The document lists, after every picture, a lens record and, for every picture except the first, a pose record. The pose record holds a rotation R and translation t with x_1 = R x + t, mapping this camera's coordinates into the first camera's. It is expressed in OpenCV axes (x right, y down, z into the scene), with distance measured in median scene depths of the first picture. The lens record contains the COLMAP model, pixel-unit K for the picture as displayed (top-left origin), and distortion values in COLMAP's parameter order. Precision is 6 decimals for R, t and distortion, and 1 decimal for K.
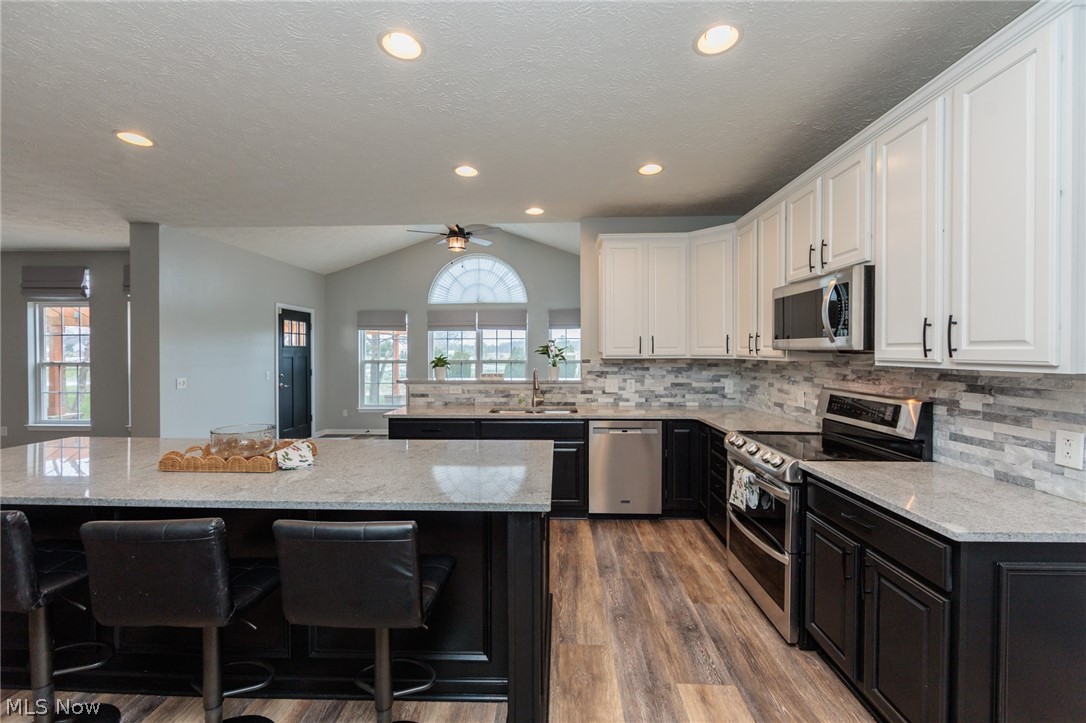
lens RADIAL K [[422.9, 0, 544.9], [0, 422.9, 359.0], [0, 0, 1]] dist [-0.004841, -0.000033]
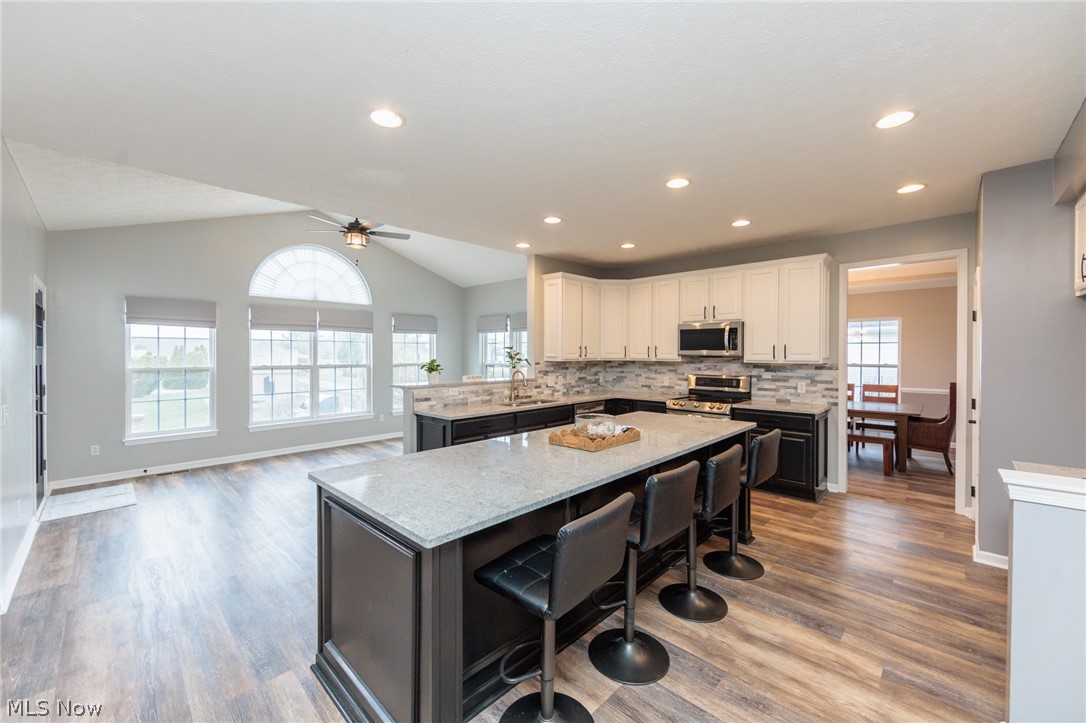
lens RADIAL K [[422.9, 0, 544.2], [0, 422.9, 356.1], [0, 0, 1]] dist [-0.004841, -0.000033]
pose [[0.672250, -0.003543, 0.740316, -0.858421], [0.011501, 0.999918, -0.005659, -0.009962], [-0.740235, 0.012319, 0.672235, 0.099608]]
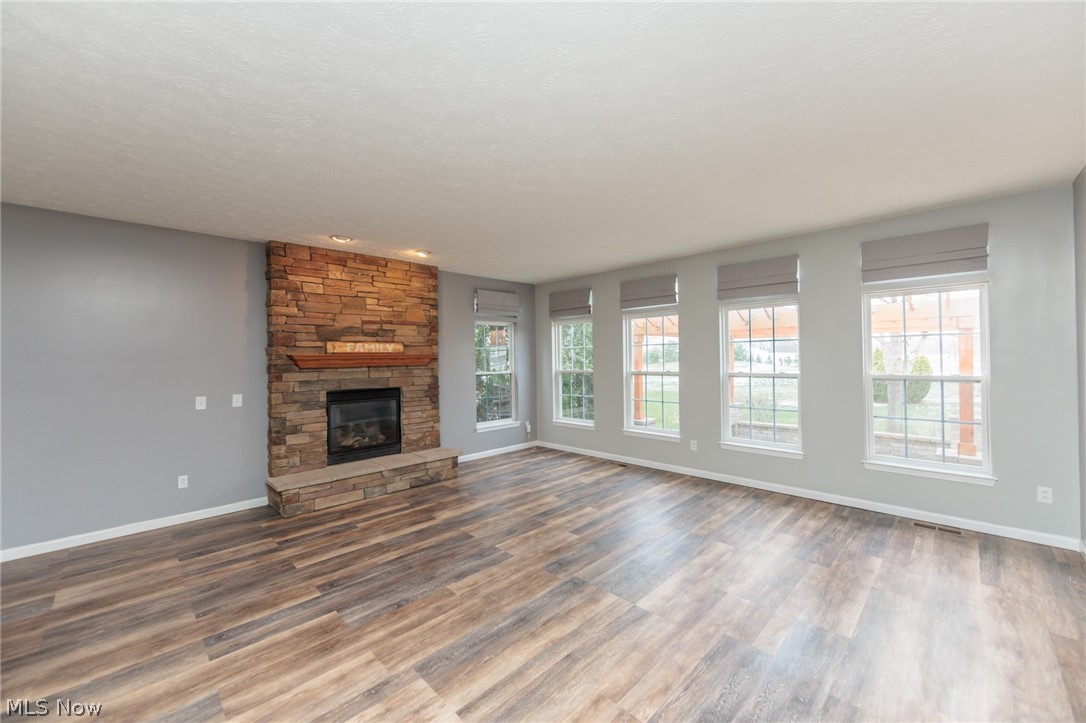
lens RADIAL K [[422.9, 0, 546.4], [0, 422.9, 357.6], [0, 0, 1]] dist [-0.004841, -0.000033]
pose [[0.730282, -0.010203, -0.683070, -1.189198], [0.002308, 0.999920, -0.012468, -0.019626], [0.683142, 0.007529, 0.730247, 0.109991]]
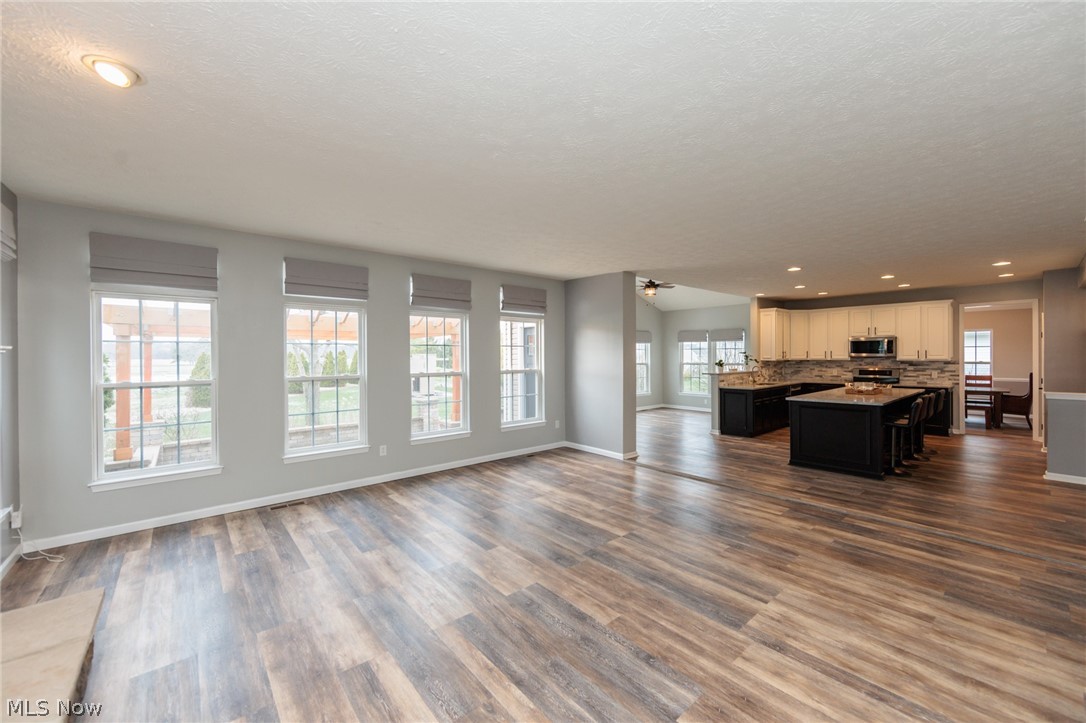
lens RADIAL K [[422.9, 0, 538.0], [0, 422.9, 360.8], [0, 0, 1]] dist [-0.004841, -0.000033]
pose [[0.744232, -0.014205, 0.667771, -2.223811], [0.018651, 0.999826, 0.000482, -0.023838], [-0.667661, 0.012095, 0.744367, 0.124569]]
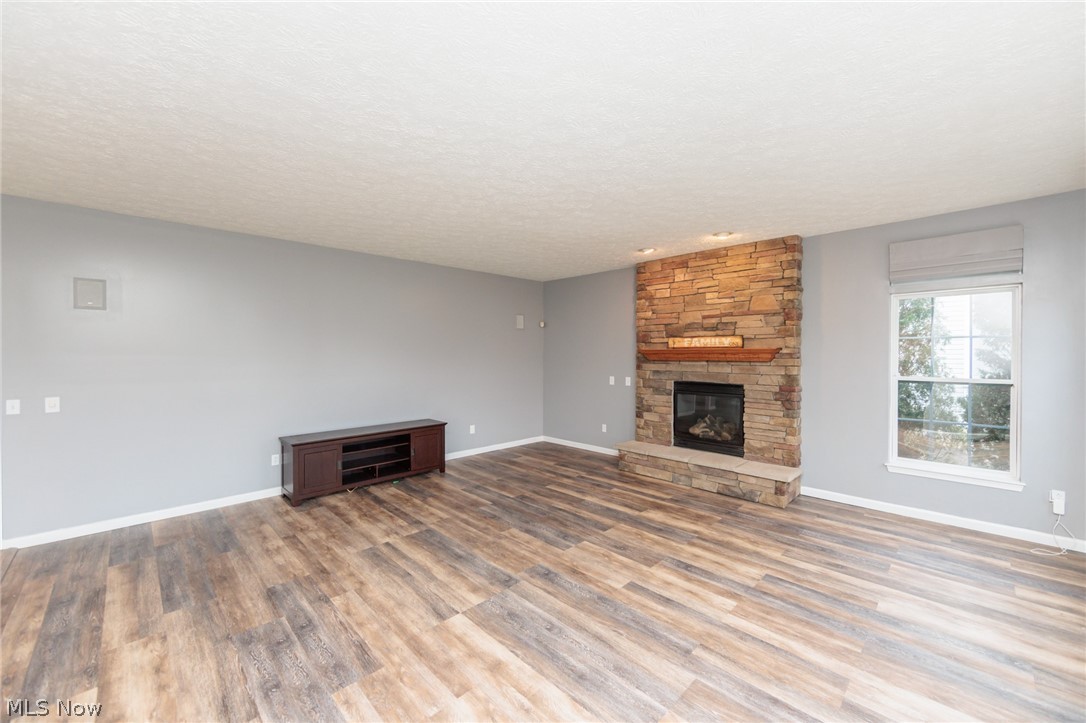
lens RADIAL K [[422.9, 0, 540.8], [0, 422.9, 356.0], [0, 0, 1]] dist [-0.004841, -0.000033]
pose [[-0.691103, 0.005306, -0.722737, -1.170266], [-0.011780, 0.999758, 0.018604, -0.041005], [0.722660, 0.021371, -0.690873, 1.150546]]
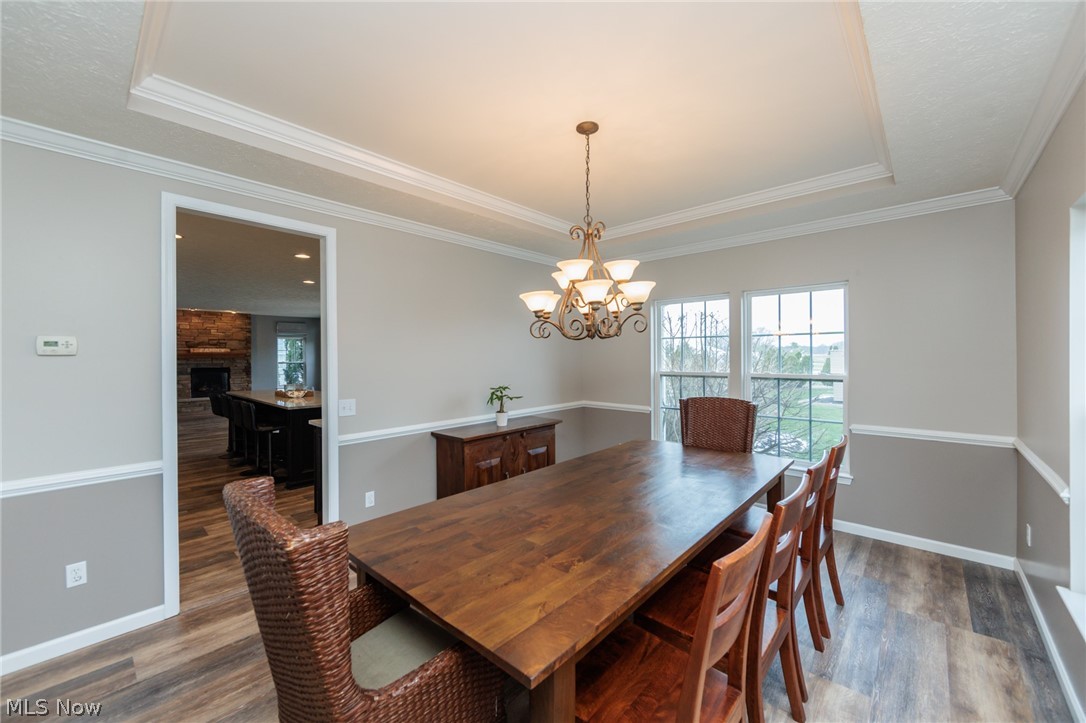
lens RADIAL K [[422.9, 0, 551.3], [0, 422.9, 361.4], [0, 0, 1]] dist [-0.004841, -0.000033]
pose [[0.764937, 0.007069, -0.644067, 1.276931], [-0.009800, 0.999952, -0.000664, -0.008608], [0.644031, 0.006820, 0.764969, -0.068712]]
